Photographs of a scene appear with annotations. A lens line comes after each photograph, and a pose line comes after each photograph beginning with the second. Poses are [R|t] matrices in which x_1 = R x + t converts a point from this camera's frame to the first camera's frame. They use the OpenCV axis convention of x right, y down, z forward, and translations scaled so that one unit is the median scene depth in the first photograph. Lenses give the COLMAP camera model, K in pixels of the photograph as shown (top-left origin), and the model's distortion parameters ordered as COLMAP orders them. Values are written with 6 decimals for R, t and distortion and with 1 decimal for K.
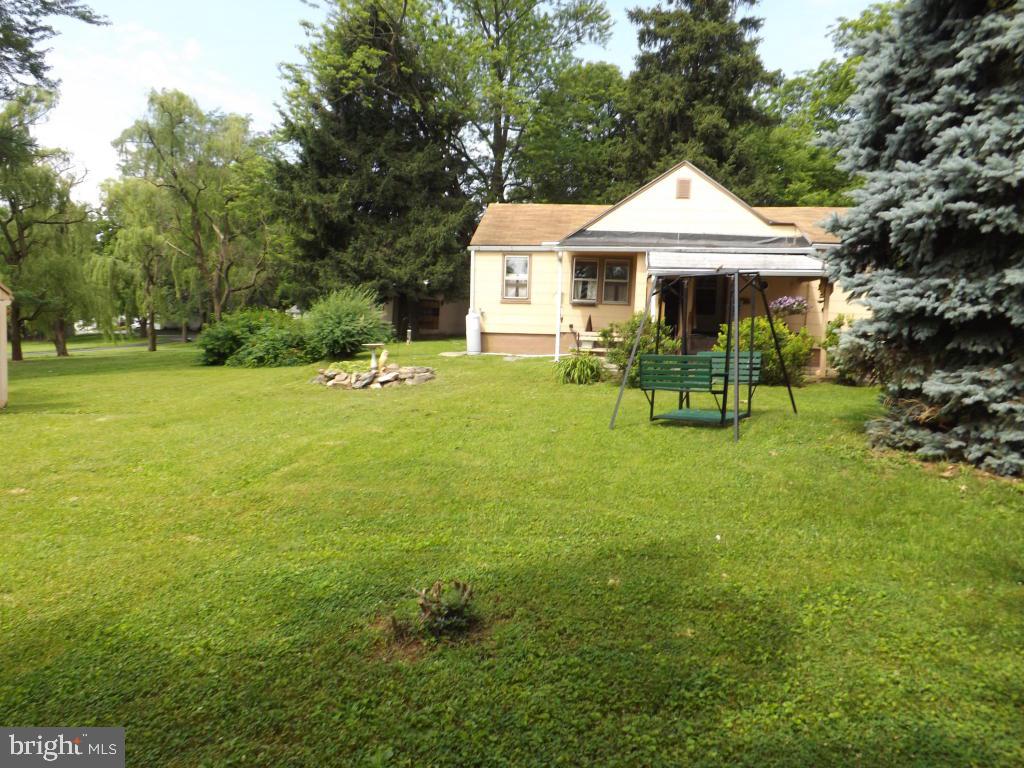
lens RADIAL K [[750.7, 0, 512.0], [0, 750.7, 384.0], [0, 0, 1]] dist [-0.038074, -0.000571]
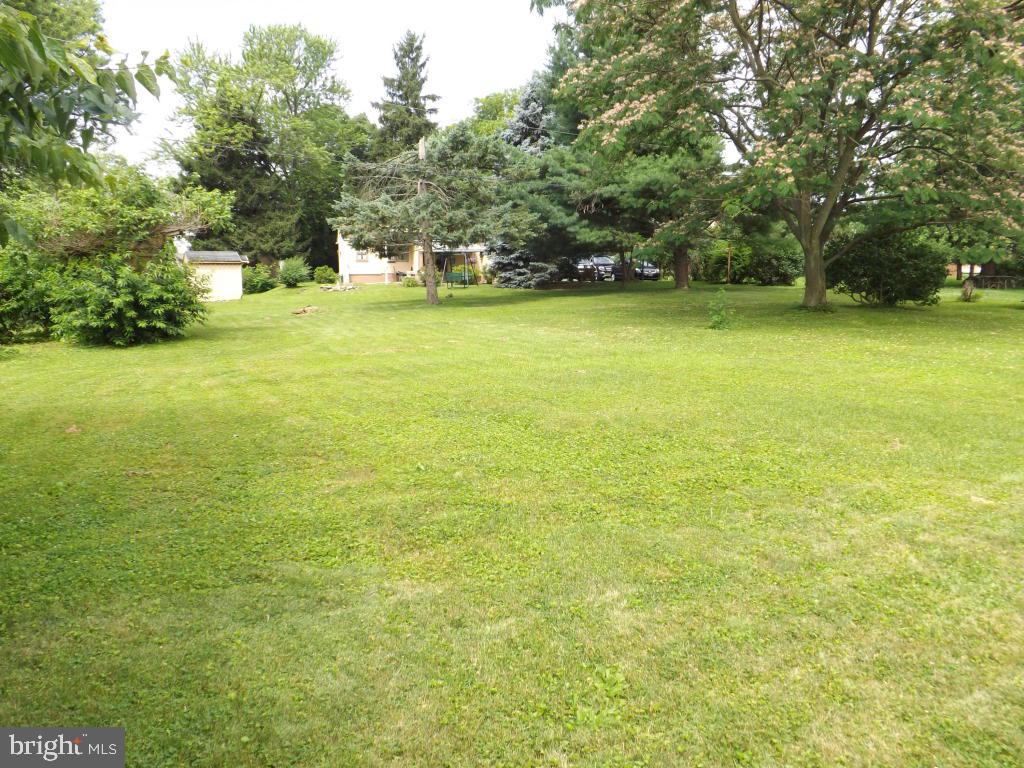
lens RADIAL K [[751.6, 0, 497.7], [0, 751.6, 393.2], [0, 0, 1]] dist [-0.041553, 0.000330]
pose [[0.906663, -0.094810, 0.411065, -0.654636], [0.064544, 0.994122, 0.086928, 0.136676], [-0.416890, -0.052283, 0.907452, -1.451724]]
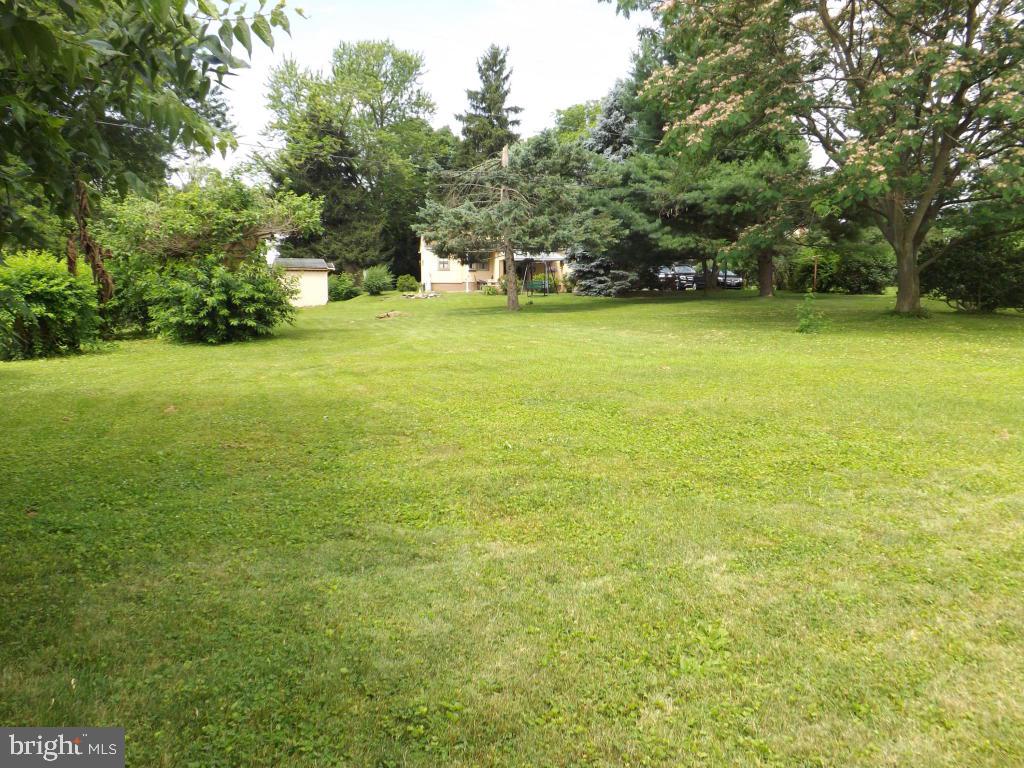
lens RADIAL K [[750.7, 0, 512.0], [0, 750.7, 384.0], [0, 0, 1]] dist [-0.038074, -0.000571]
pose [[0.939151, -0.069737, 0.336351, -0.659158], [0.054735, 0.997045, 0.053893, 0.148365], [-0.339116, -0.032203, 0.940193, -1.449565]]
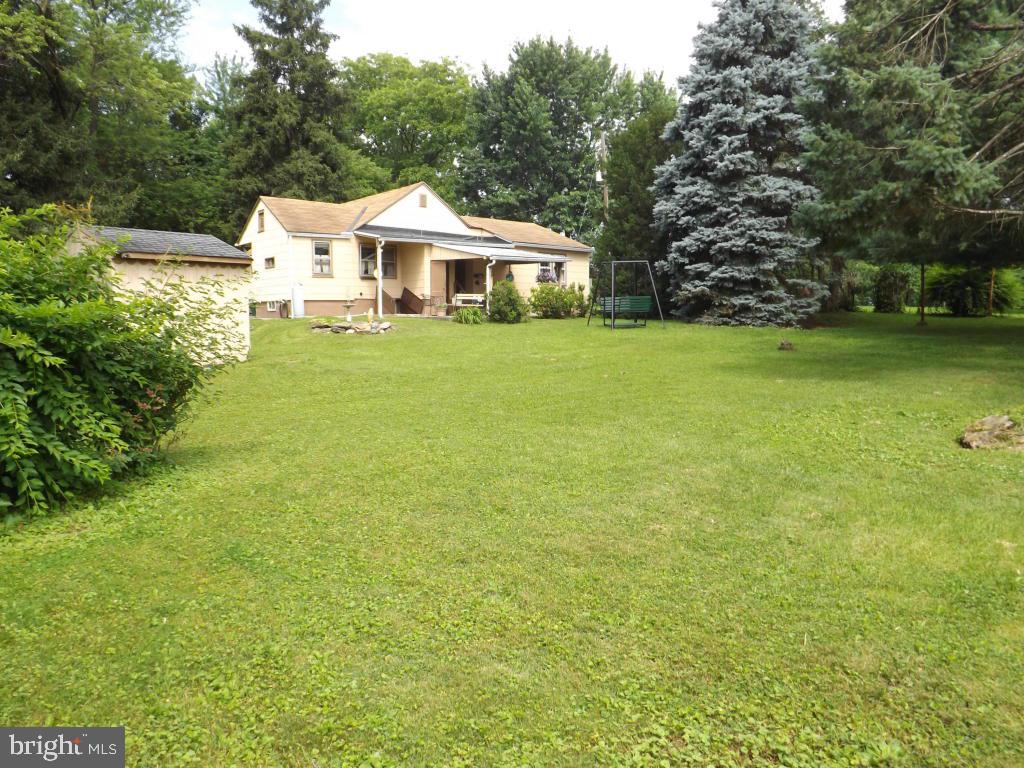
lens RADIAL K [[750.7, 0, 512.0], [0, 750.7, 384.0], [0, 0, 1]] dist [-0.038074, -0.000571]
pose [[0.658225, -0.100007, 0.746149, -0.812824], [0.080705, 0.994799, 0.062138, 0.025540], [-0.748483, 0.019317, 0.662873, -0.121051]]
